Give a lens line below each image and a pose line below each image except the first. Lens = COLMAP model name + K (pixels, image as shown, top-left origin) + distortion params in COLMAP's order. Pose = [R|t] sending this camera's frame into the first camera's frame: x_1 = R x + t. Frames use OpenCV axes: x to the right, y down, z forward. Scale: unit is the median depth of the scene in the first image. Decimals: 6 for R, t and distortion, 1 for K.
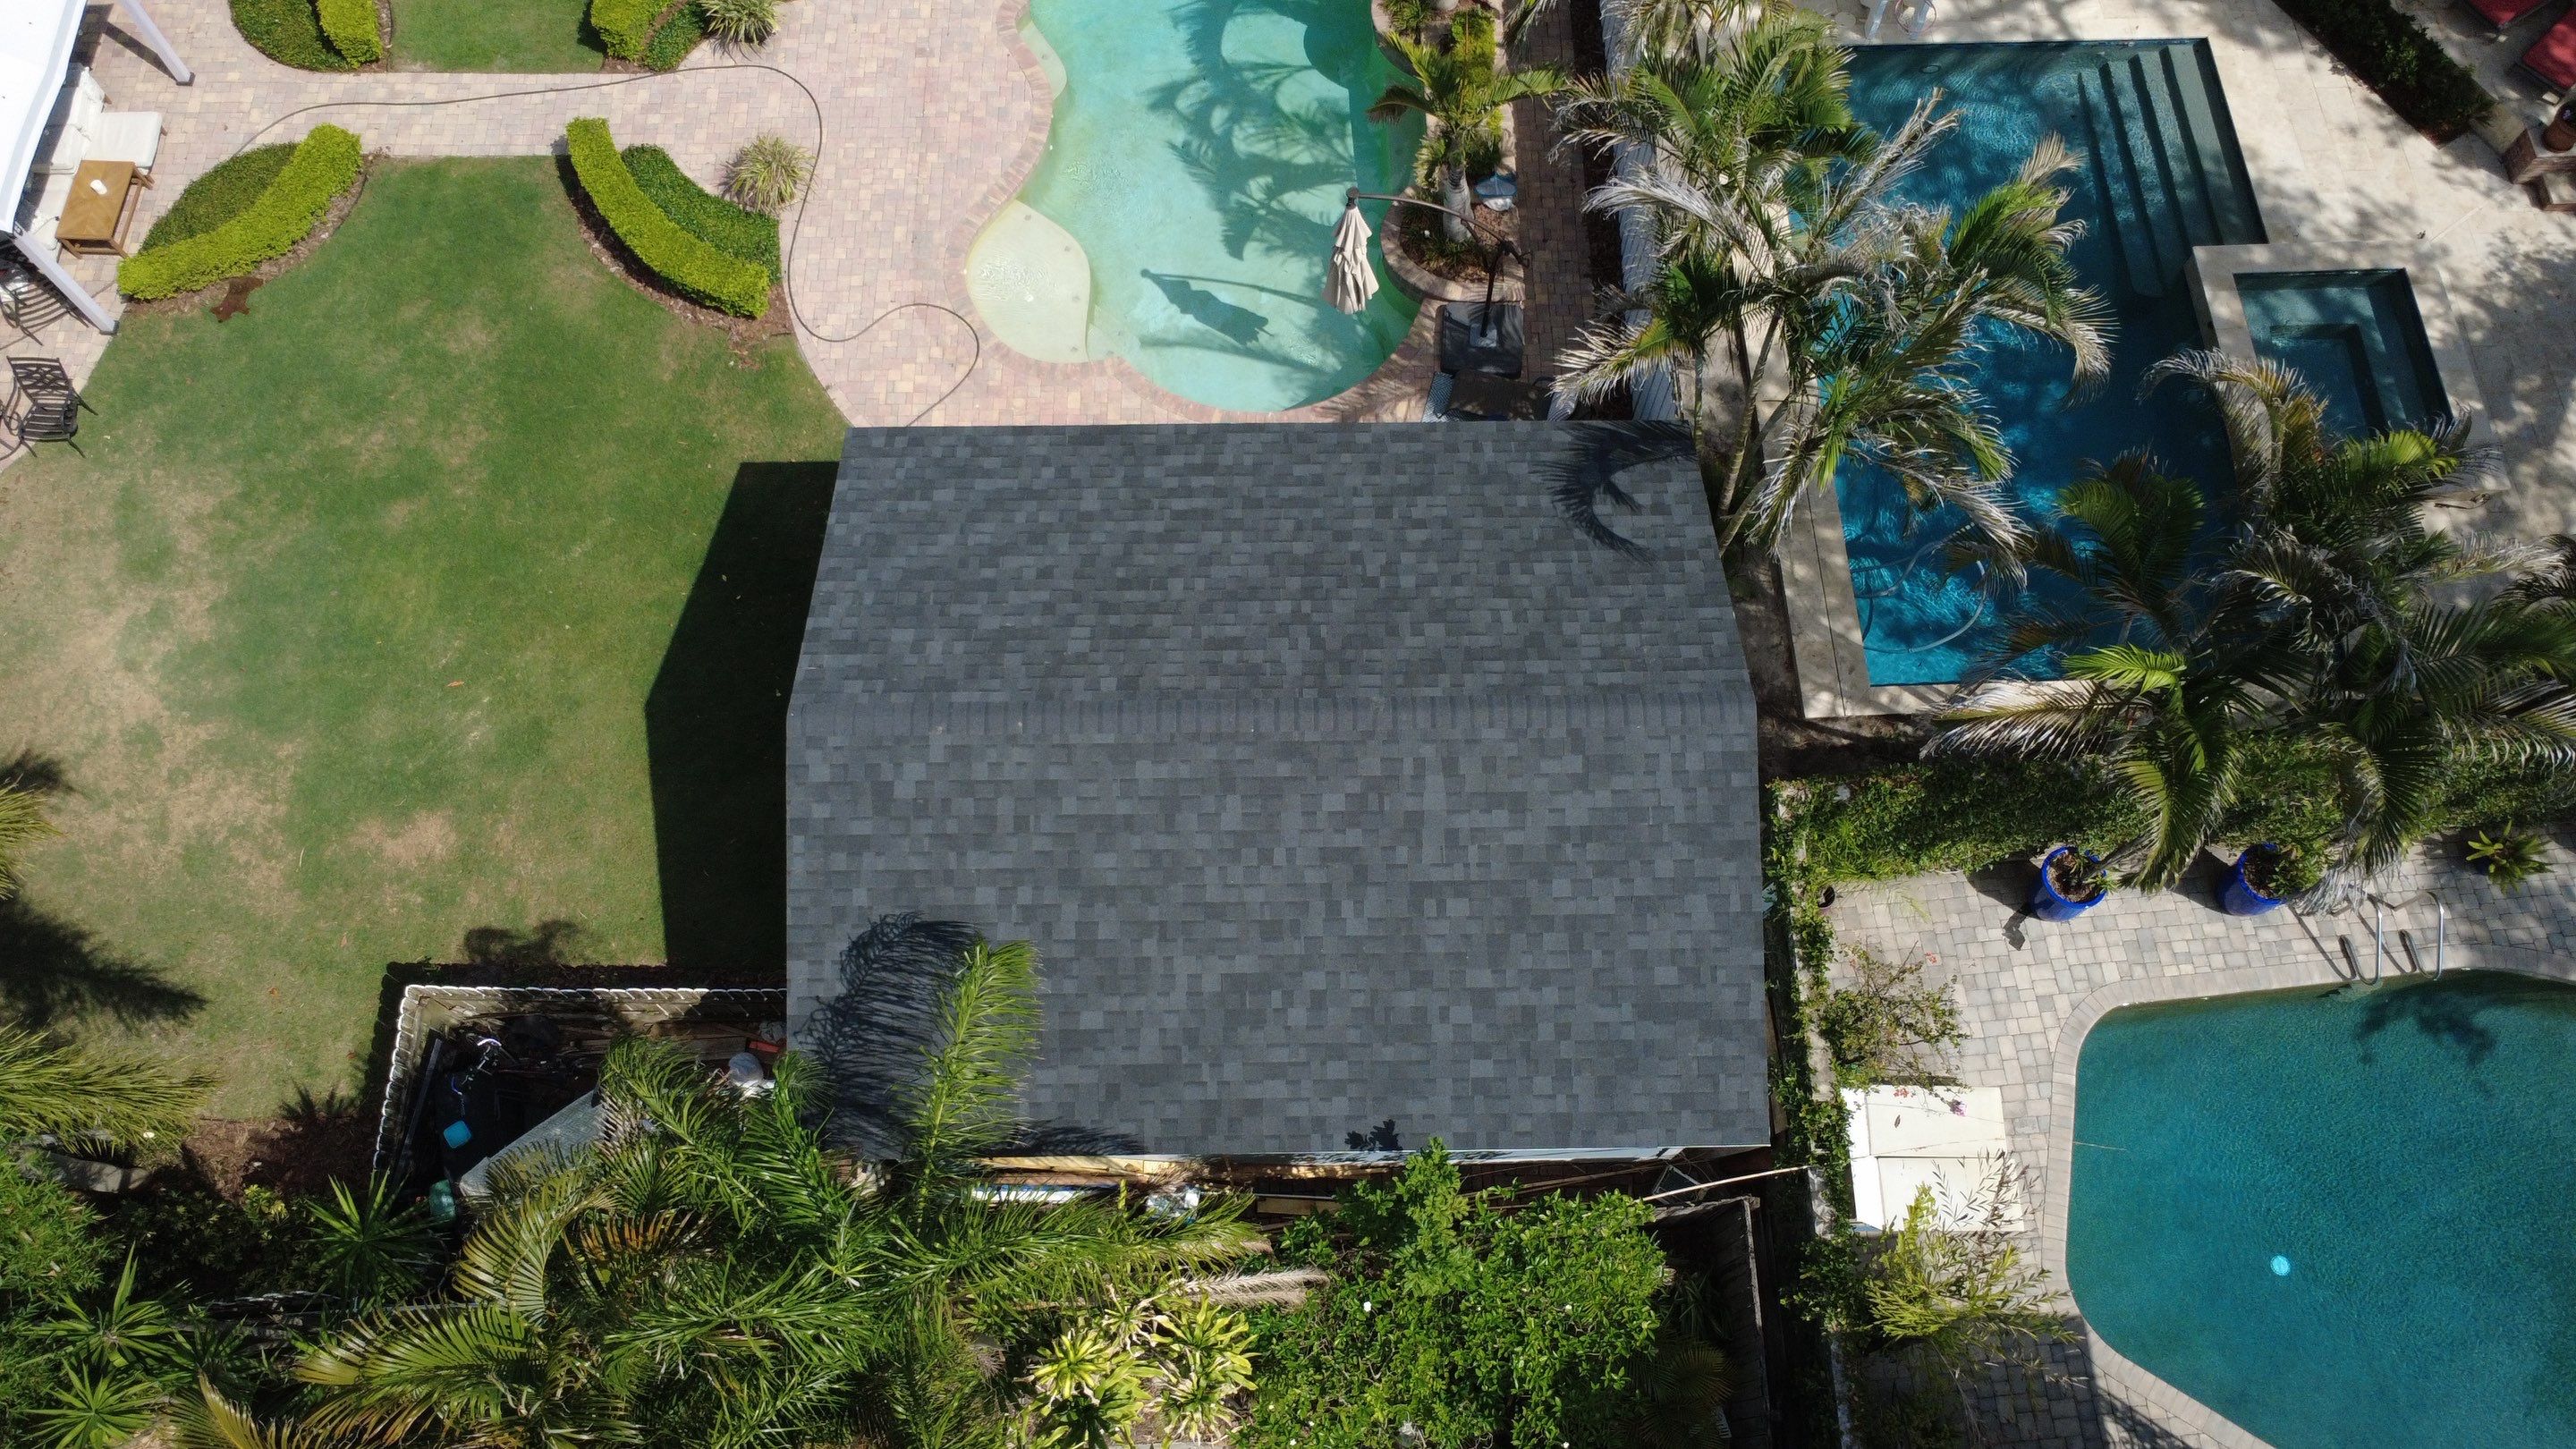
lens RADIAL K [[1875.1, 0, 1283.1], [0, 1875.1, 721.5], [0, 0, 1]] dist [-0.001789, 0.004304]
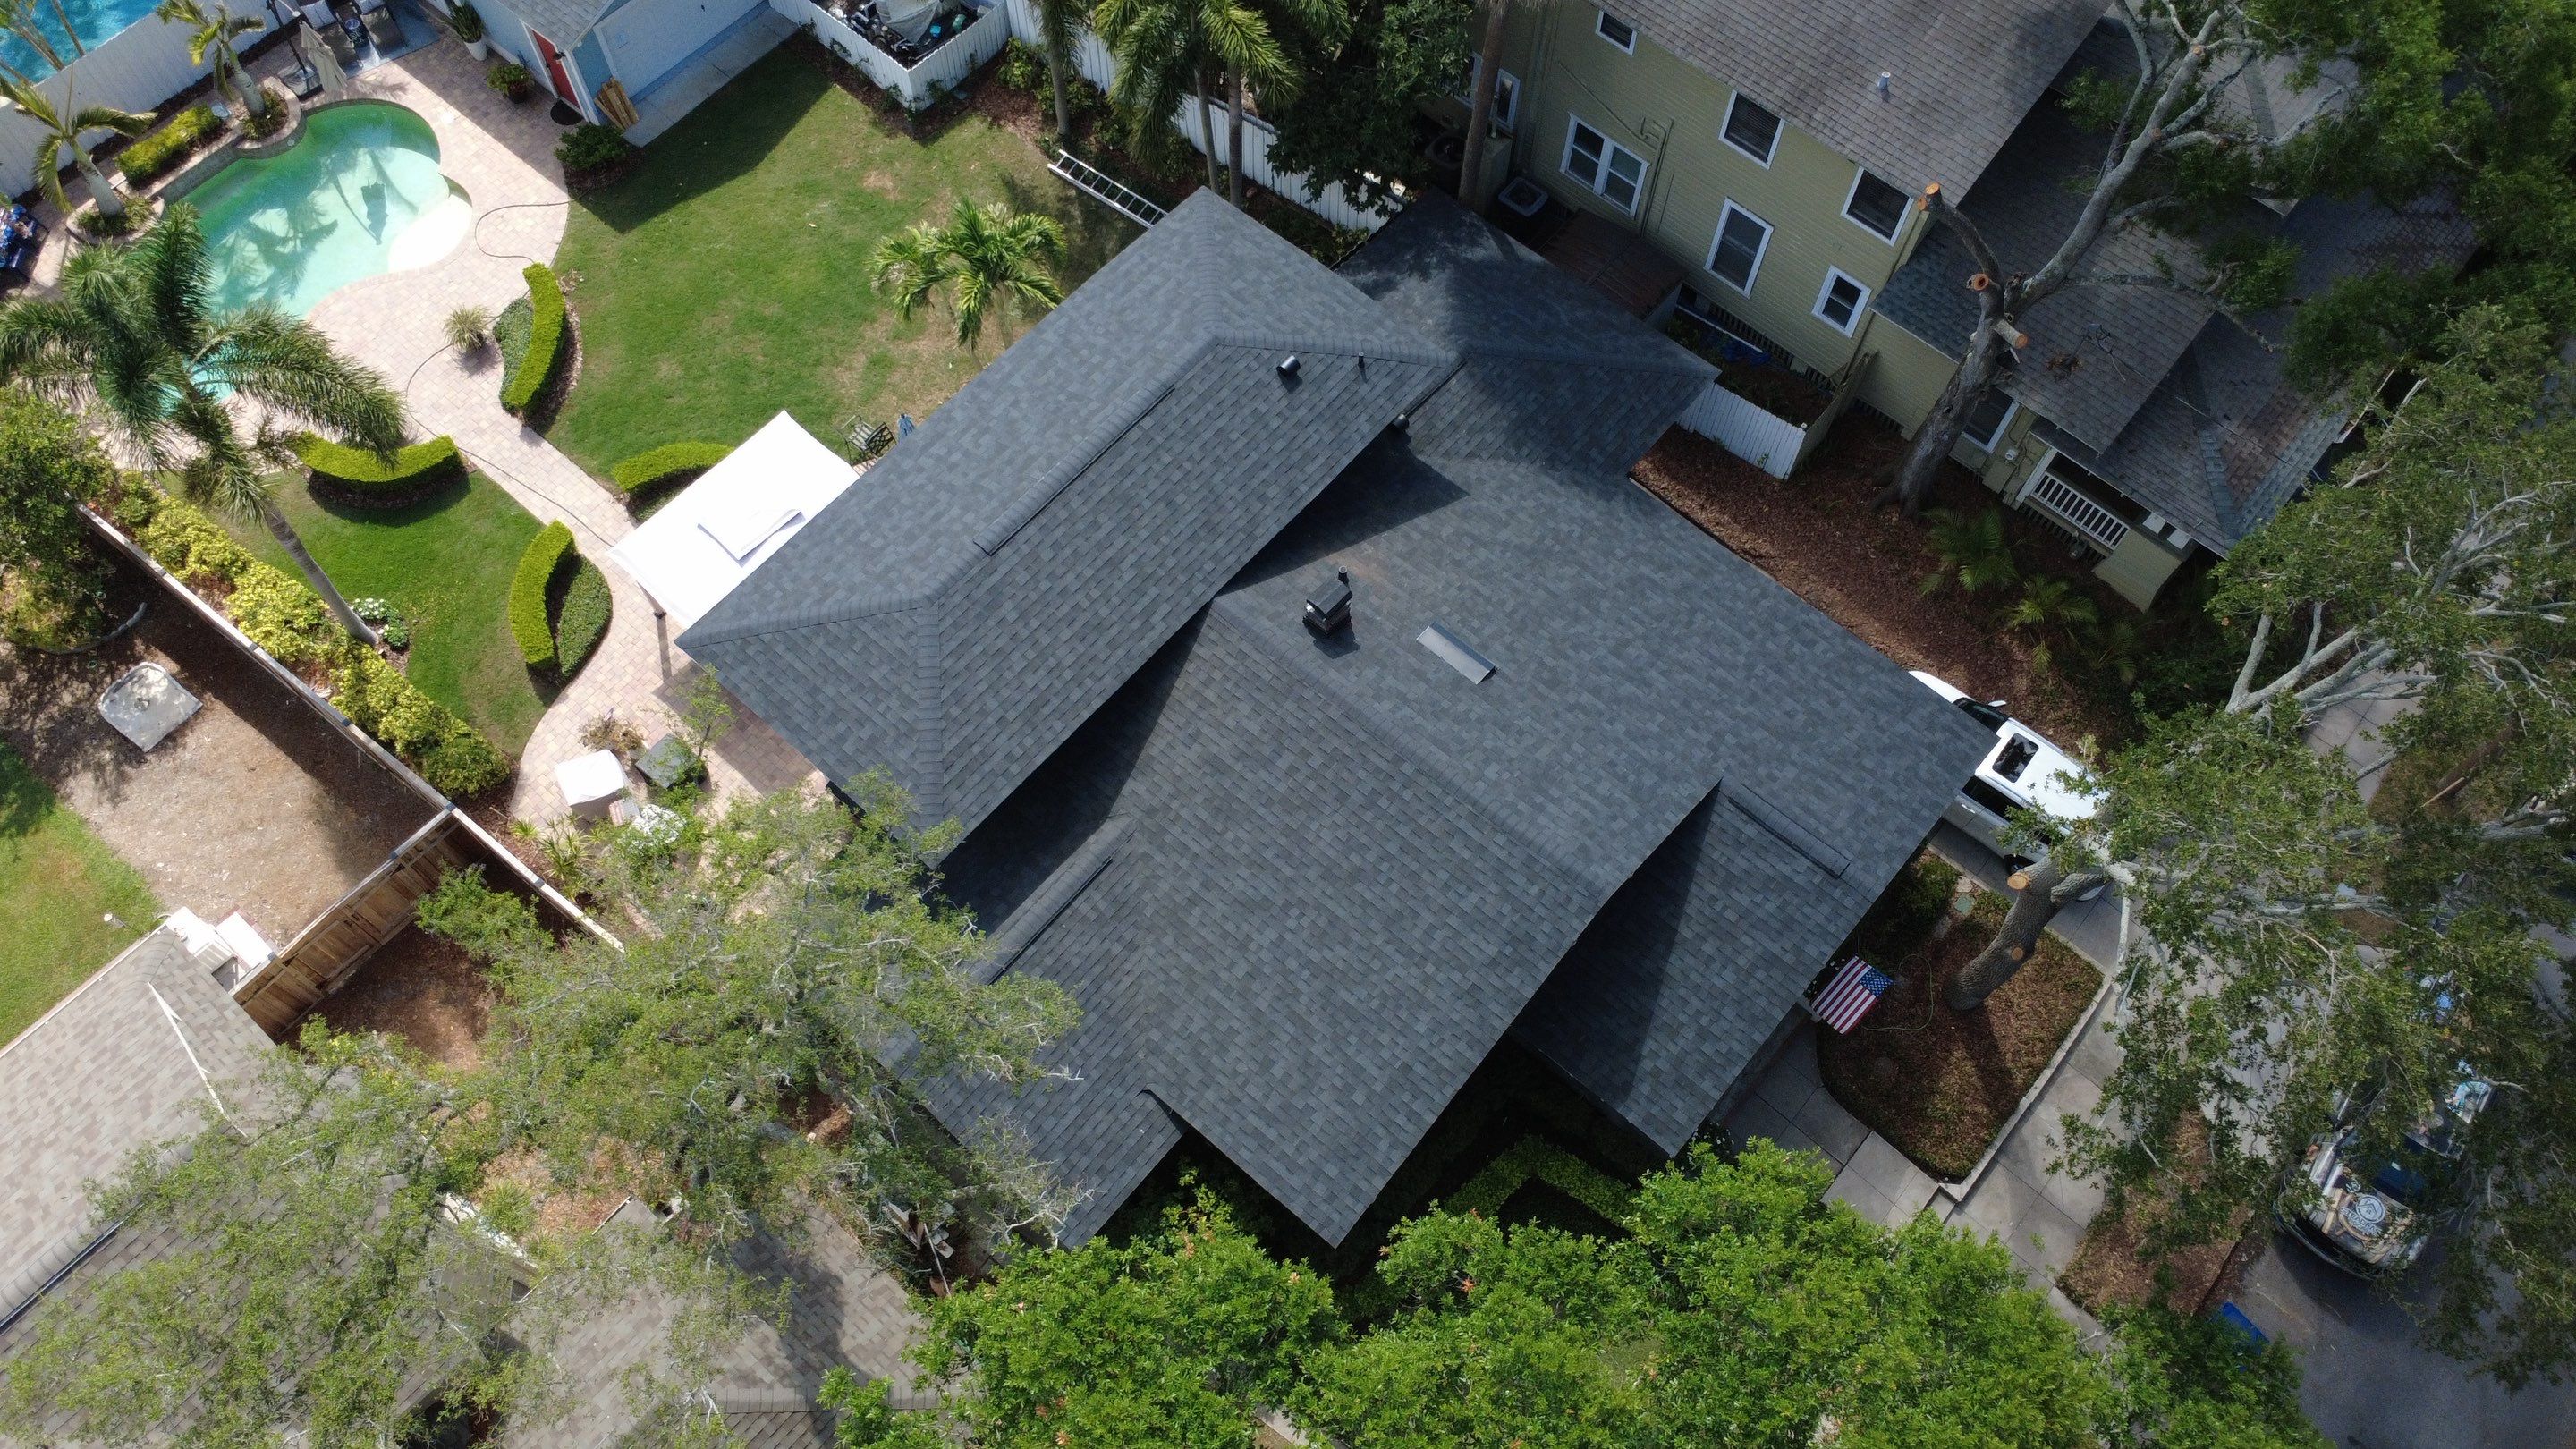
lens RADIAL K [[1875.1, 0, 1277.9], [0, 1875.1, 710.8], [0, 0, 1]] dist [-0.001789, 0.004304]
pose [[-0.754378, -0.592091, 0.283448, -1.889351], [0.601961, -0.451727, 0.658473, -1.409645], [-0.261835, 0.667361, 0.697188, -0.157435]]
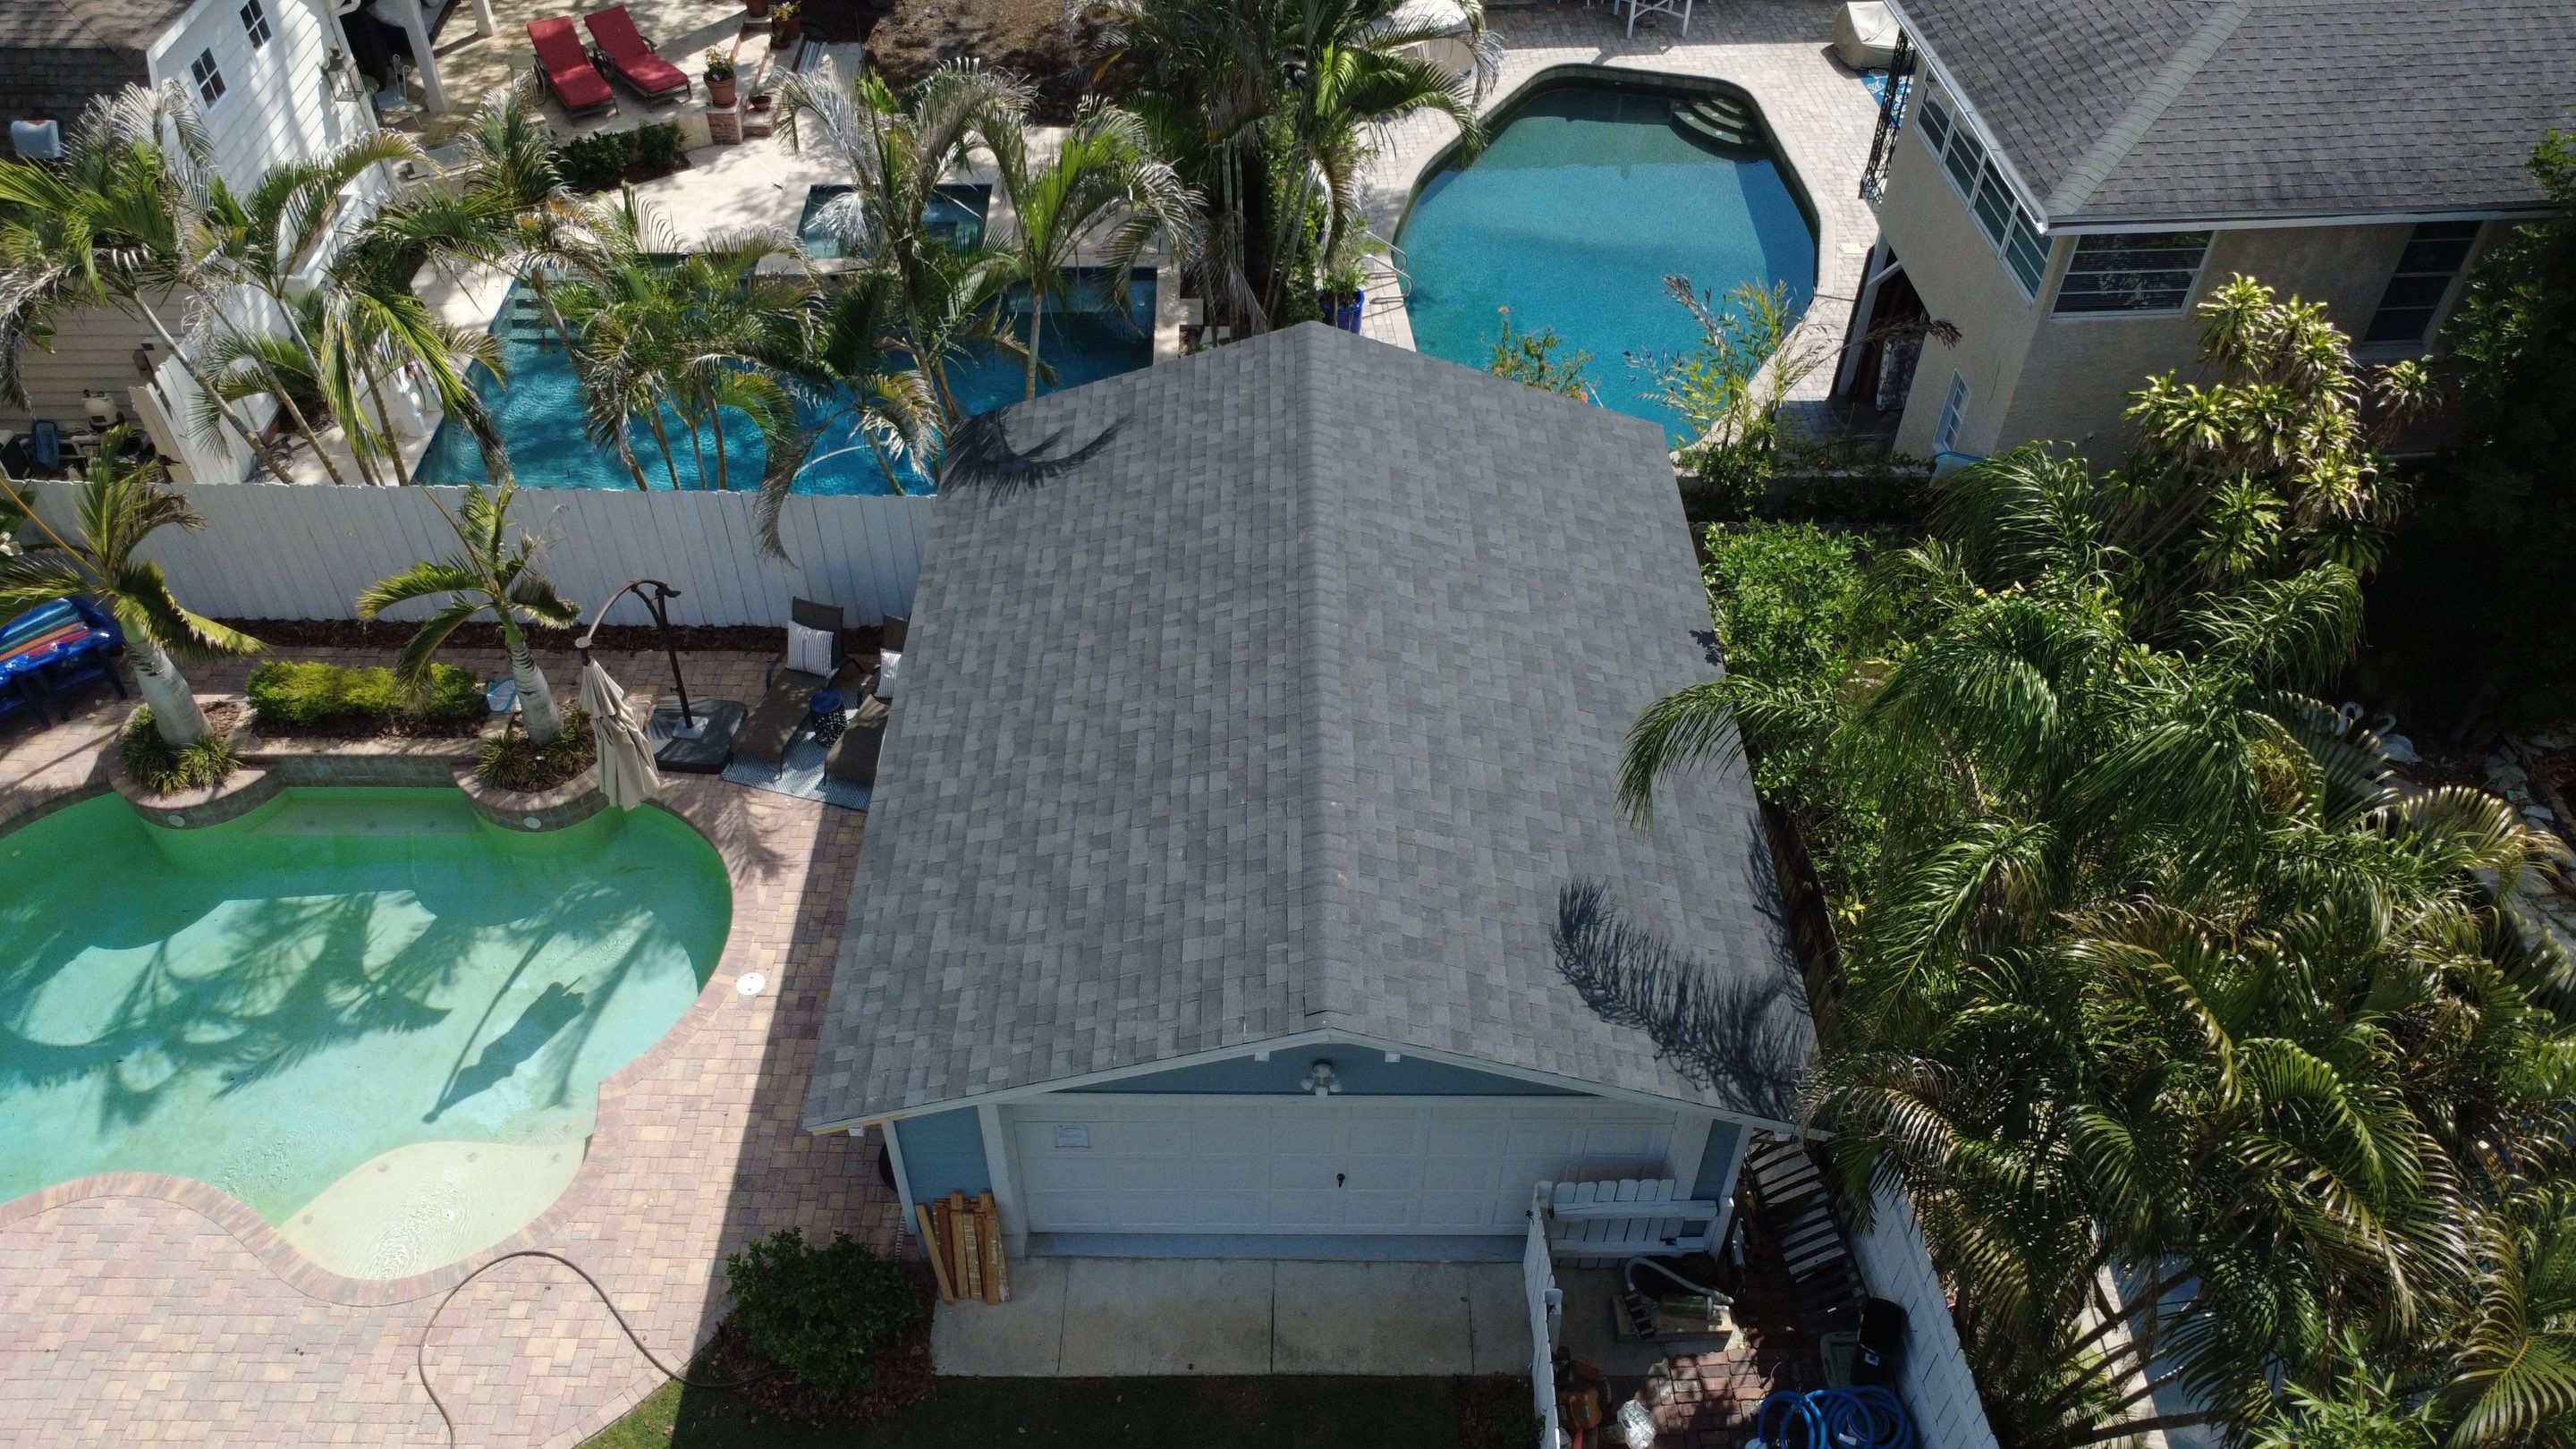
lens RADIAL K [[1875.1, 0, 1282.5], [0, 1875.1, 723.9], [0, 0, 1]] dist [-0.001789, 0.004304]
pose [[0.013620, -0.702580, 0.711474, -0.639047], [0.922557, 0.283239, 0.262037, -0.223841], [-0.385620, 0.652807, 0.652028, 0.393817]]
